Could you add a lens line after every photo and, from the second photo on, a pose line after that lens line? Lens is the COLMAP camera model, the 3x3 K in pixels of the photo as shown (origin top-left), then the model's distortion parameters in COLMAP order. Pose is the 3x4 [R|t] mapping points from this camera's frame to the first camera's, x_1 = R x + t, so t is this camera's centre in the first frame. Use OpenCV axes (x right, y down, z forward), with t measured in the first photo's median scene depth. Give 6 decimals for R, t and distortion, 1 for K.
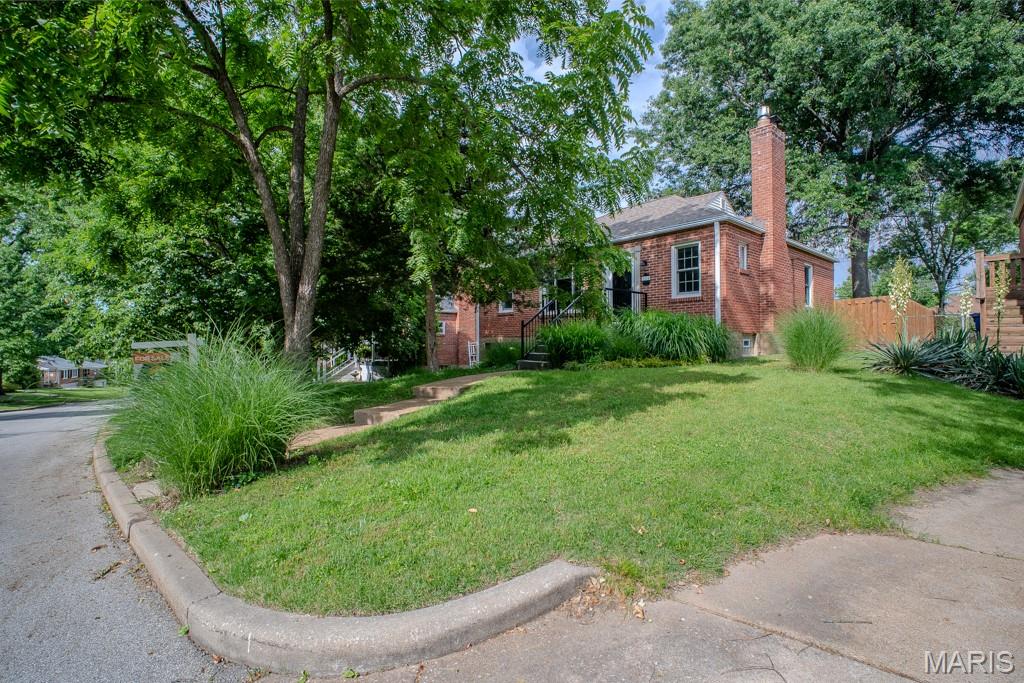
lens RADIAL K [[489.1, 0, 512.0], [0, 489.1, 341.5], [0, 0, 1]] dist [-0.002531, -0.001149]
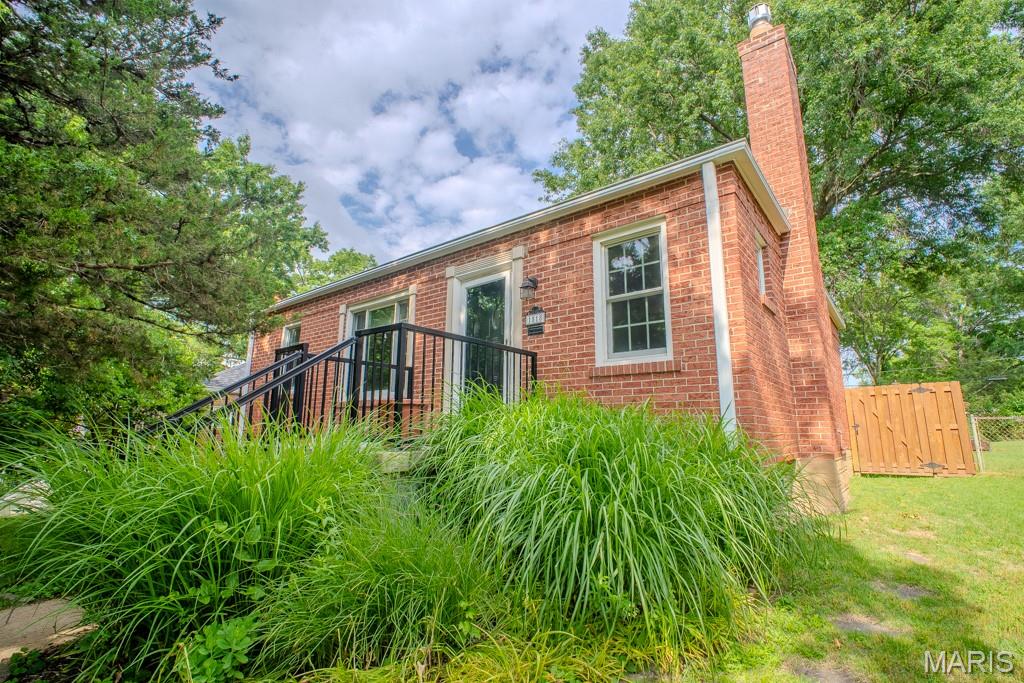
lens RADIAL K [[498.7, 0, 526.5], [0, 498.7, 338.7], [0, 0, 1]] dist [-0.004748, -0.001426]
pose [[0.981374, 0.046685, 0.186347, 0.198485], [-0.012494, 0.983479, -0.180590, -0.037860], [-0.191699, 0.174898, 0.965744, 0.626574]]
